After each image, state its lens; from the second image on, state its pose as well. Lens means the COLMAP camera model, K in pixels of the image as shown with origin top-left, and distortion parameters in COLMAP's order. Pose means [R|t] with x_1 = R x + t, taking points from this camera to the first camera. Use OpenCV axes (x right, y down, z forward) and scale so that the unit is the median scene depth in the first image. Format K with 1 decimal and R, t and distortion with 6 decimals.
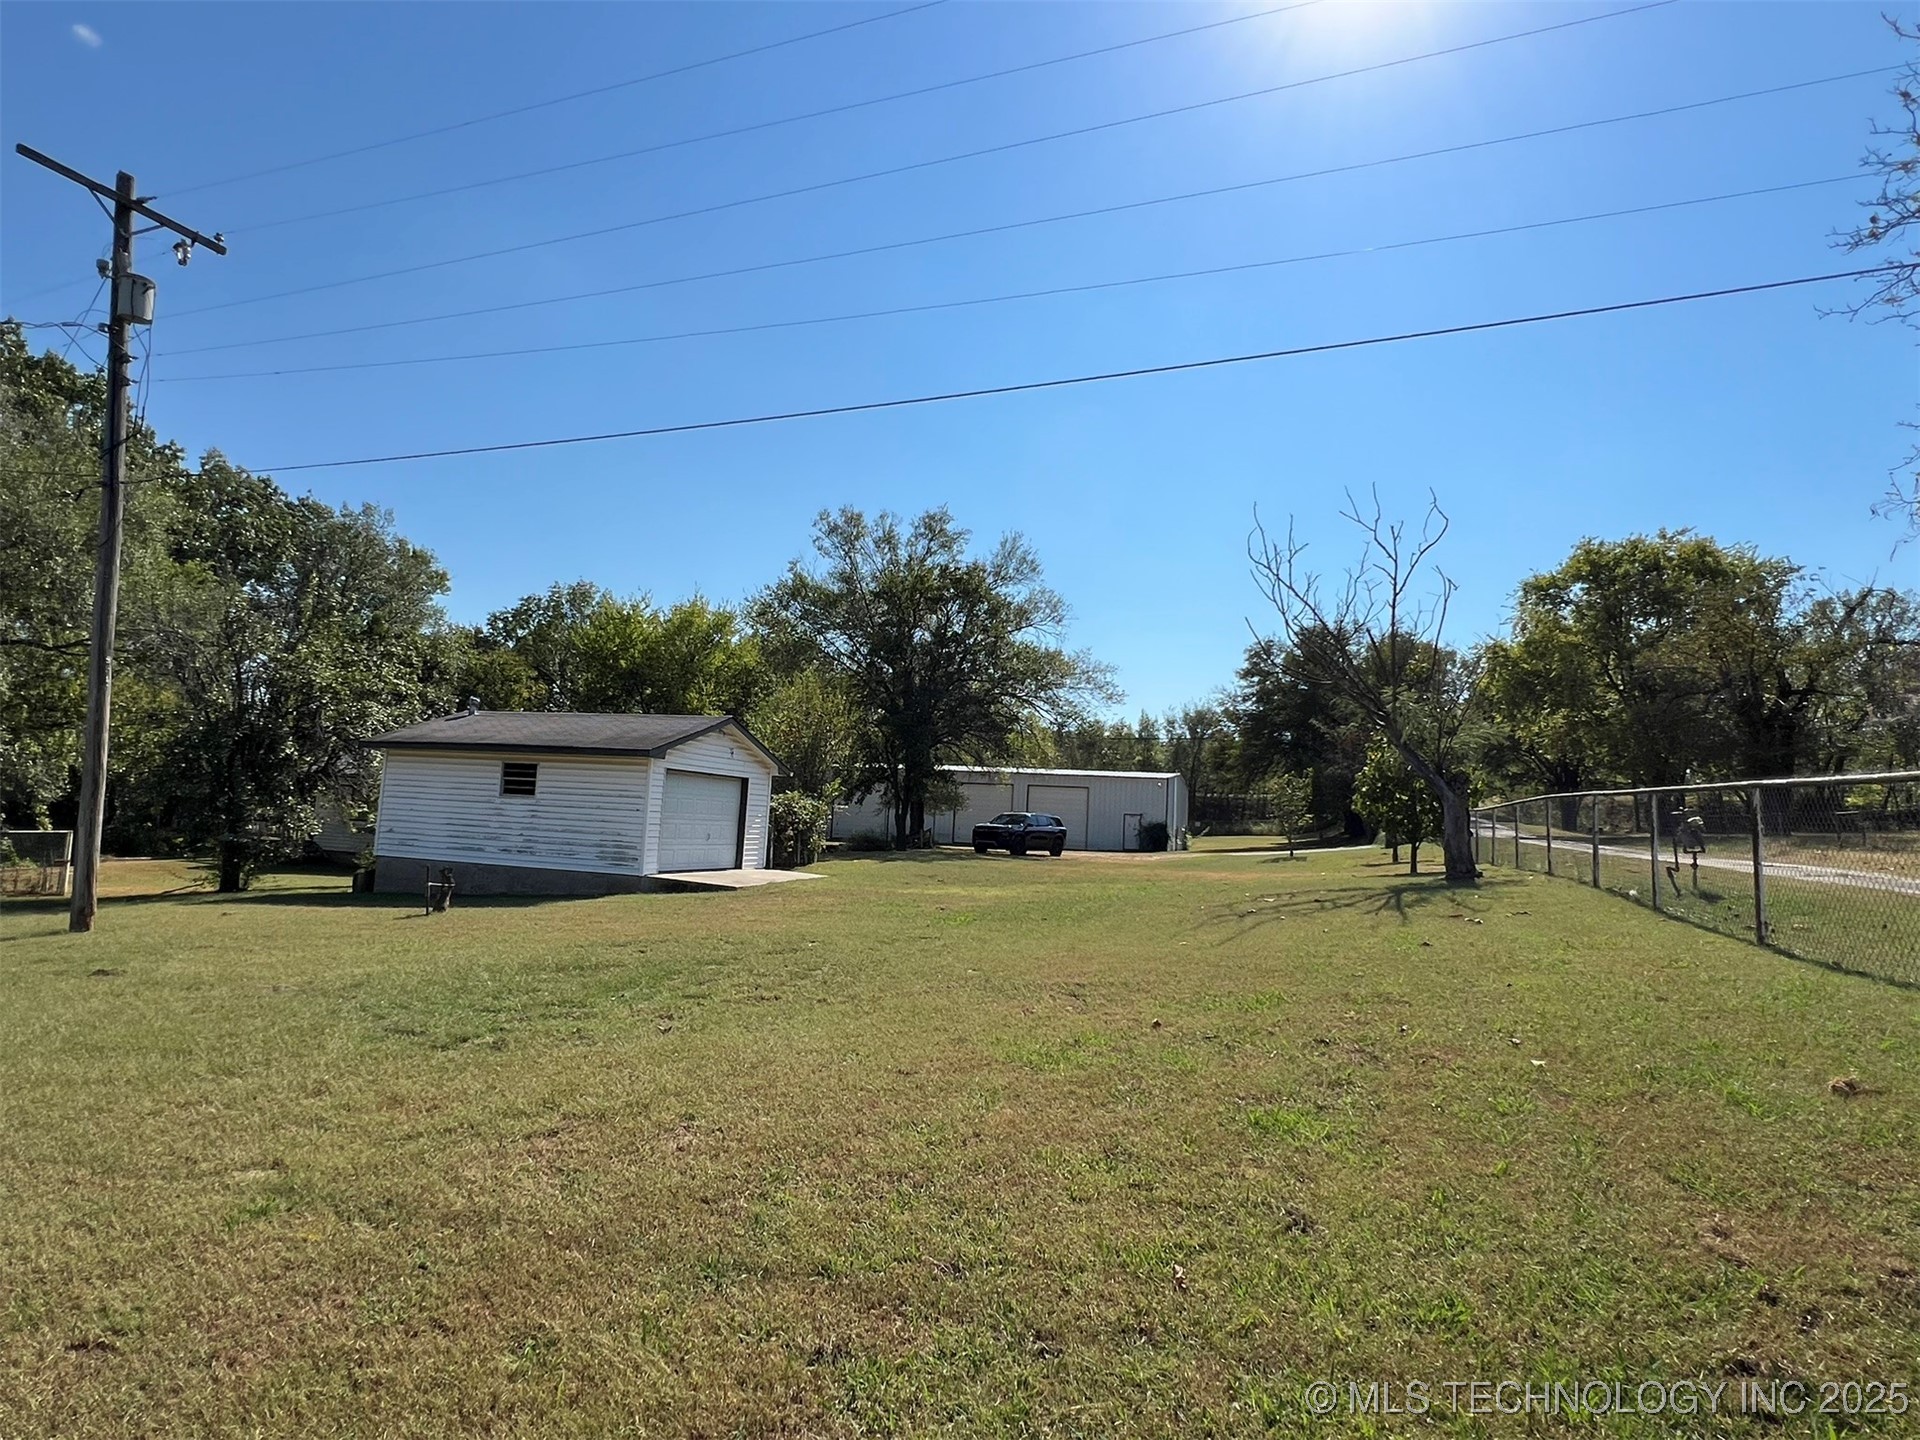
lens RADIAL K [[1011.8, 0, 960.0], [0, 1011.8, 720.0], [0, 0, 1]] dist [-0.002306, -0.000245]
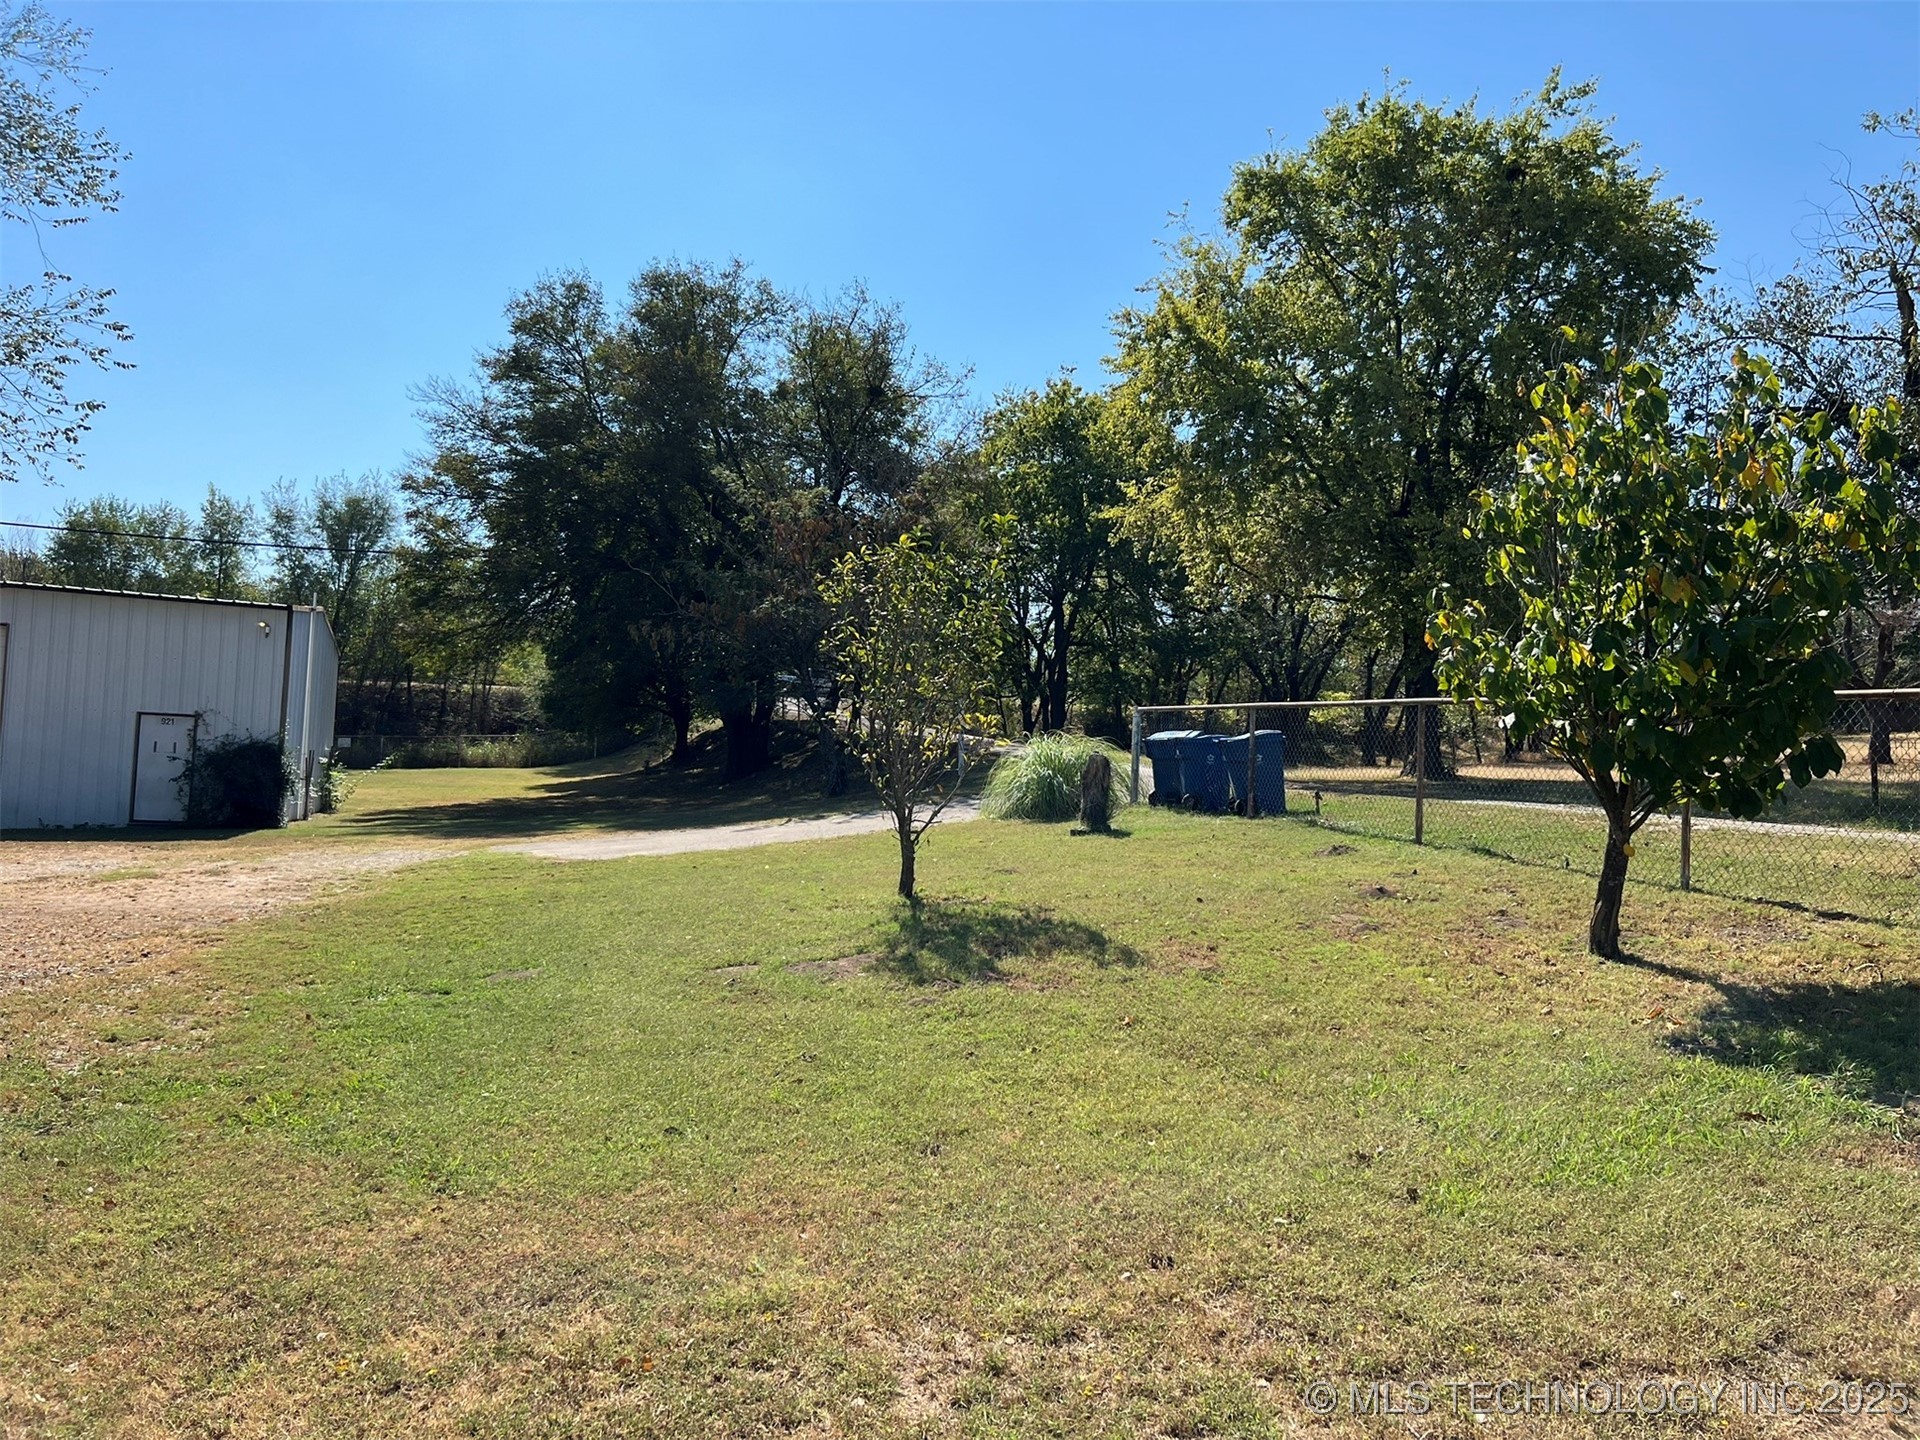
lens RADIAL K [[1429.6, 0, 960.0], [0, 1429.6, 720.0], [0, 0, 1]] dist [0.091637, -0.102599]
pose [[0.794053, 0.013757, 0.607693, 0.080119], [-0.067119, 0.995615, 0.065164, 0.043079], [-0.604132, -0.092532, 0.791494, 0.428552]]
